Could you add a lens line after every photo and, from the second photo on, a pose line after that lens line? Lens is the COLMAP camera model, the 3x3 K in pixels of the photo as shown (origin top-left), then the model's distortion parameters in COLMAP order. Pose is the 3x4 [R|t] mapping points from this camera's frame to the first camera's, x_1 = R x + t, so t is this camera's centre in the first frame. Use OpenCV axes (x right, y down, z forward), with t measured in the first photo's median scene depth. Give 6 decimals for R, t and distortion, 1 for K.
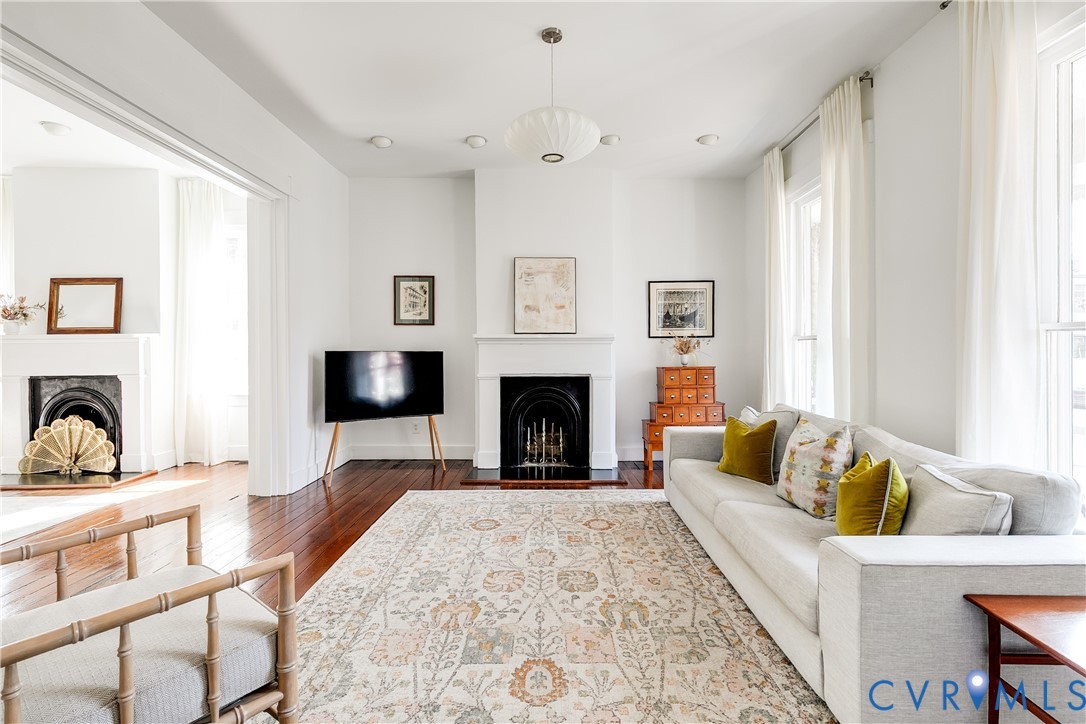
lens RADIAL K [[494.9, 0, 541.8], [0, 494.9, 356.4], [0, 0, 1]] dist [0.004494, -0.000401]
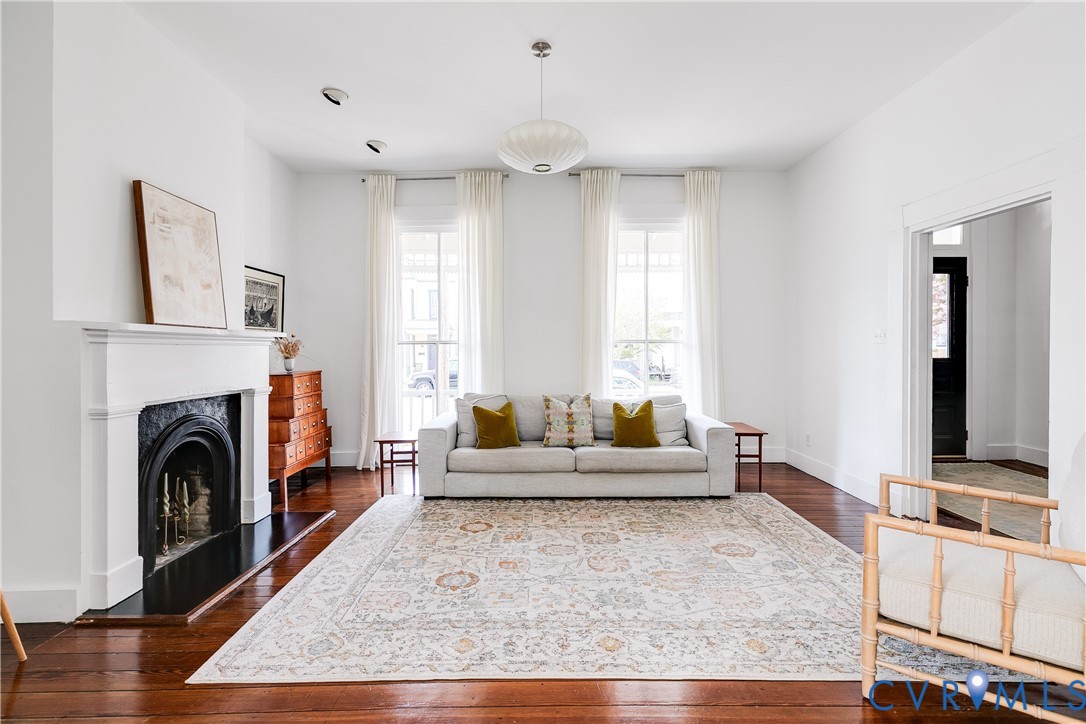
lens RADIAL K [[494.9, 0, 537.4], [0, 494.9, 351.2], [0, 0, 1]] dist [0.004494, -0.000401]
pose [[0.005102, -0.001071, 0.999986, -0.985549], [0.020820, 0.999783, 0.000965, -0.014388], [-0.999770, 0.020815, 0.005124, 0.967867]]
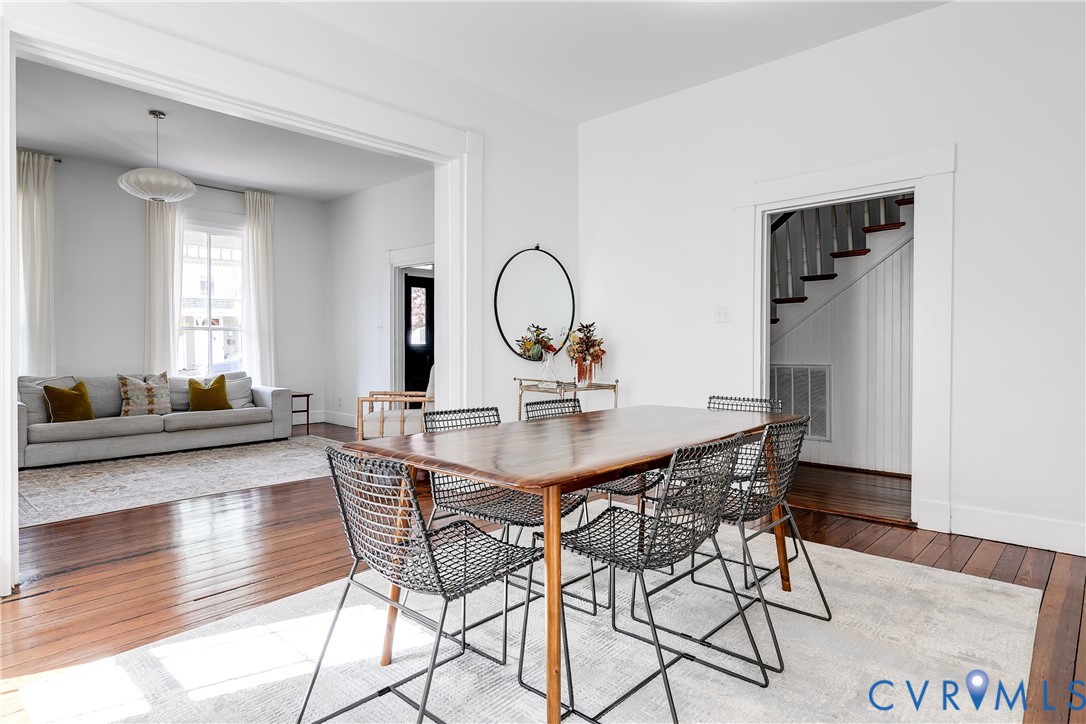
lens RADIAL K [[608.3, 0, 542.2], [0, 608.3, 351.8], [0, 0, 1]] dist [0.000125, 0.001170]
pose [[-0.722210, -0.001885, 0.691671, -1.853031], [0.018328, 0.999593, 0.021861, 0.022521], [-0.691431, 0.028465, -0.721882, 1.408434]]
